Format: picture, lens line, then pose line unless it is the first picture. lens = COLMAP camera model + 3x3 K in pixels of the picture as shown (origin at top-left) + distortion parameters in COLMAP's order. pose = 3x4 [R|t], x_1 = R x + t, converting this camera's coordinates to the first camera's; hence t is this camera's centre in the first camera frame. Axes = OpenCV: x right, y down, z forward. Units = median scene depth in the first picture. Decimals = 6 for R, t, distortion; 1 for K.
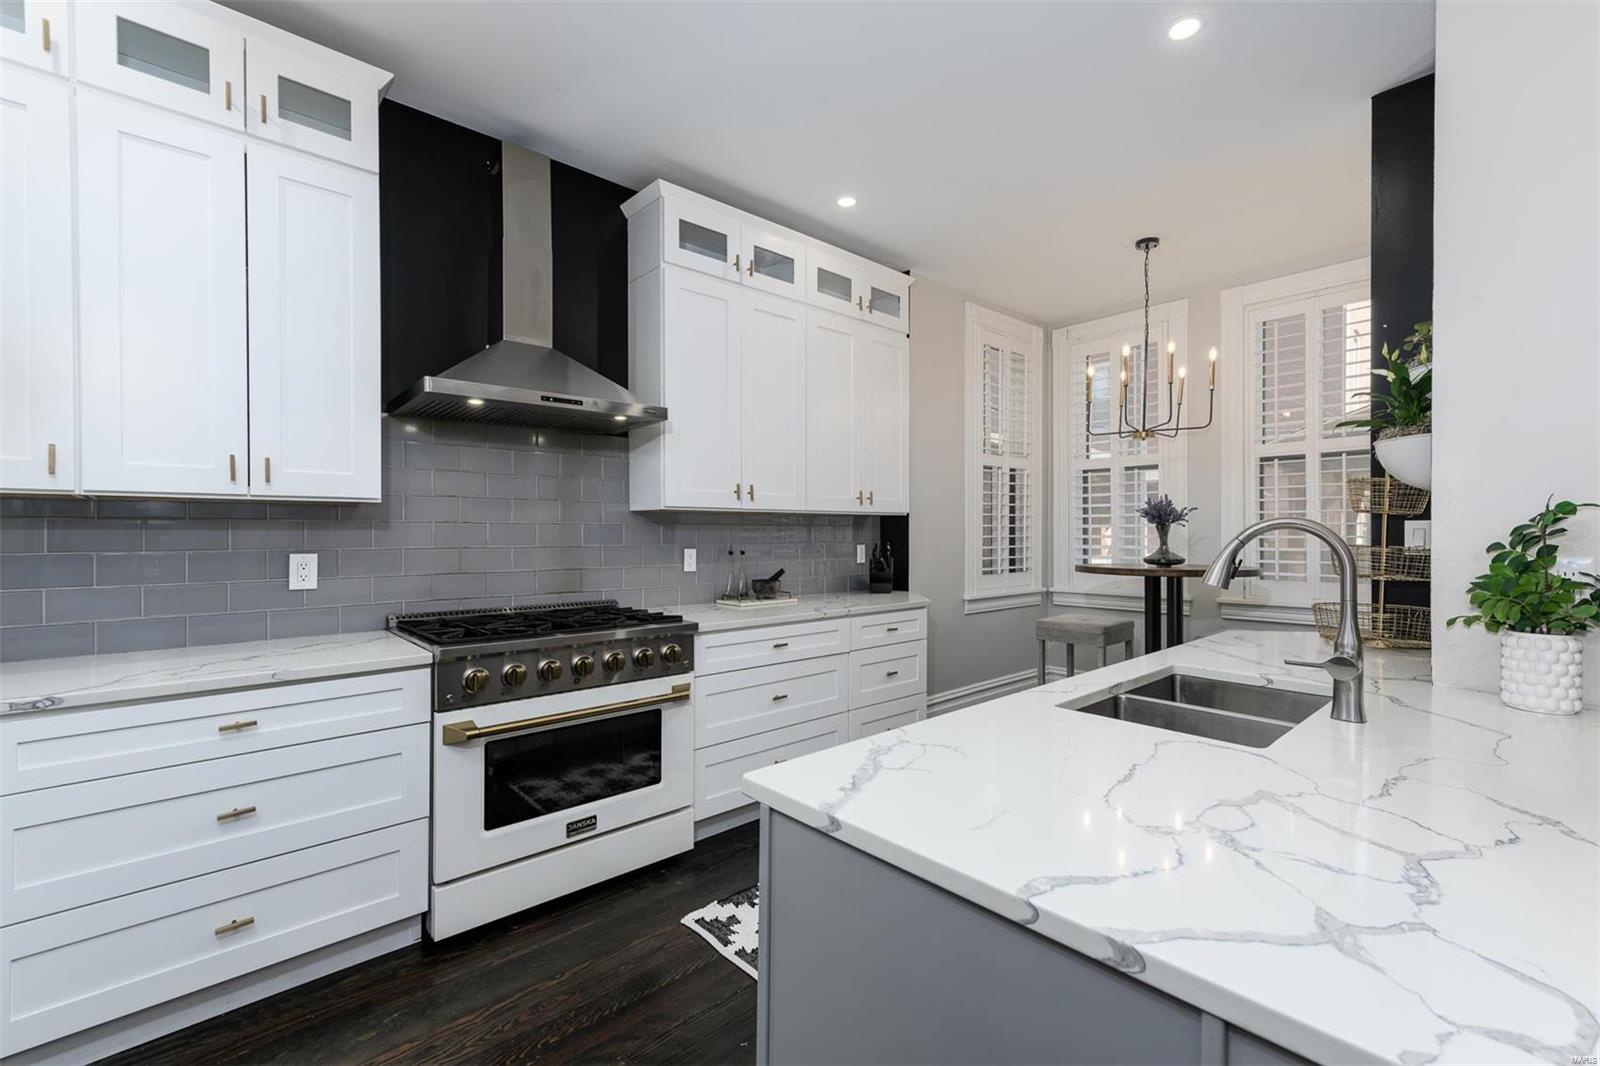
lens RADIAL K [[700.2, 0, 802.2], [0, 700.2, 531.0], [0, 0, 1]] dist [0.000860, 0.000326]
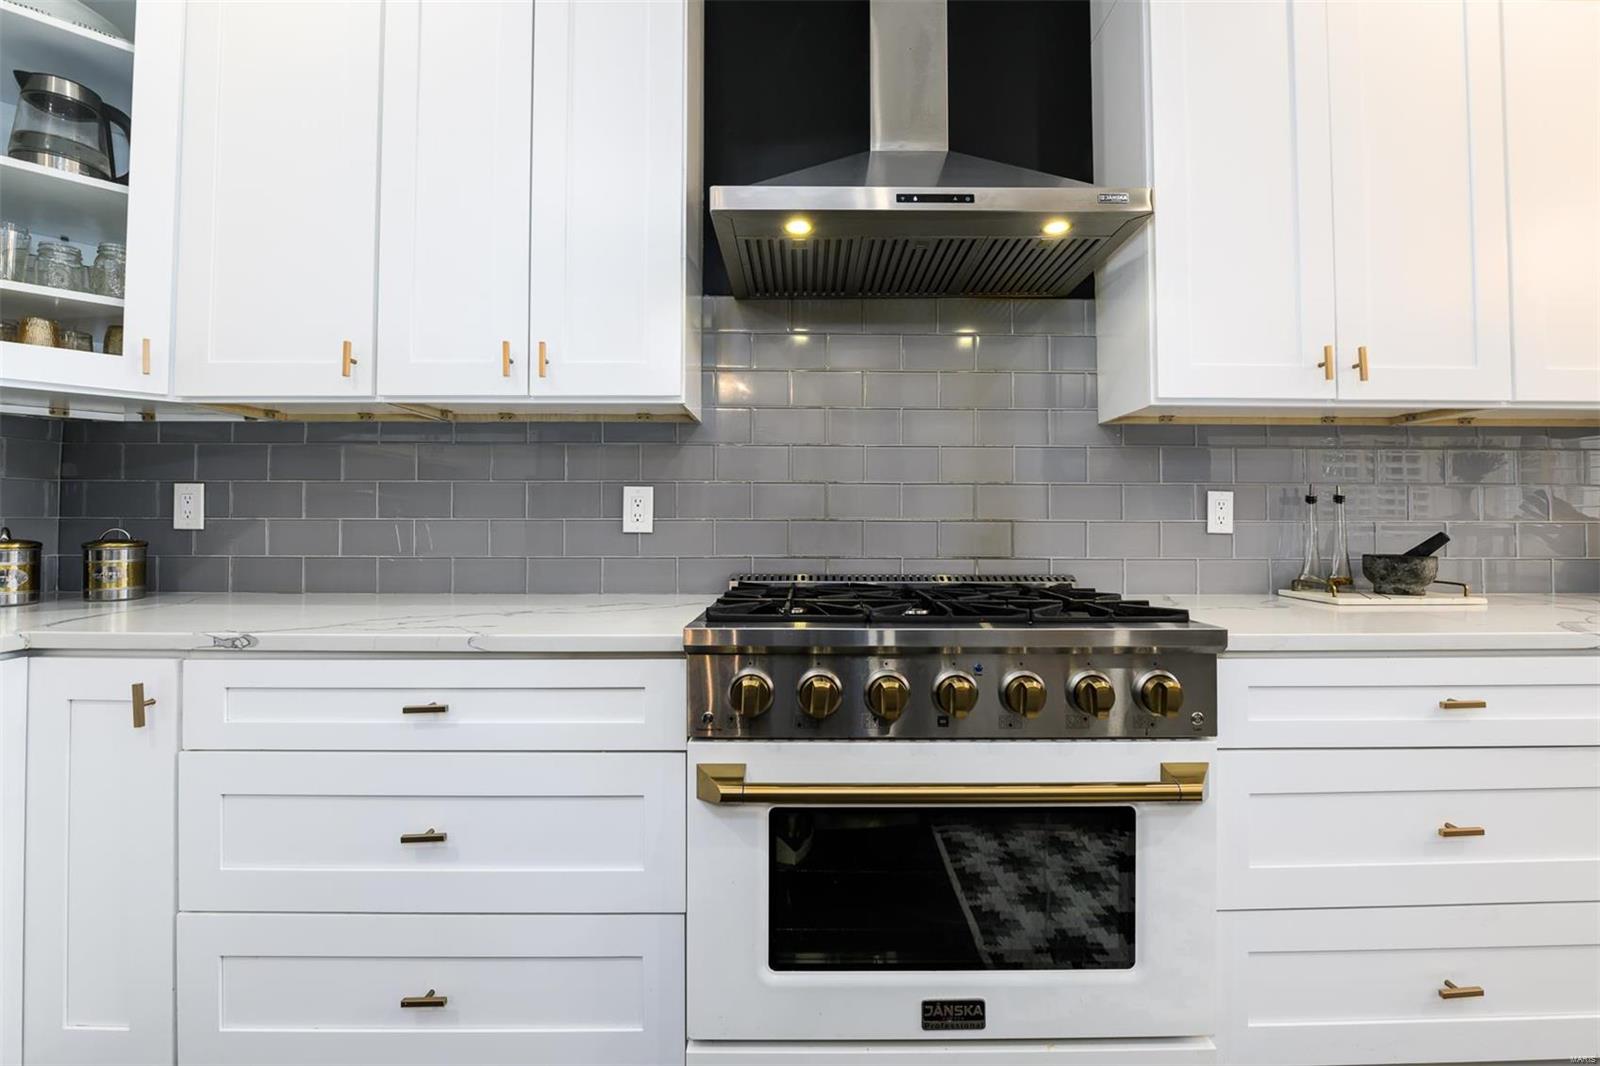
lens RADIAL K [[681.2, 0, 813.3], [0, 681.2, 507.1], [0, 0, 1]] dist [-0.021059, 0.000336]
pose [[0.745193, -0.013384, -0.666715, -0.057537], [-0.002640, 0.999732, -0.023019, 0.063768], [0.666844, 0.018914, 0.744958, 0.502046]]
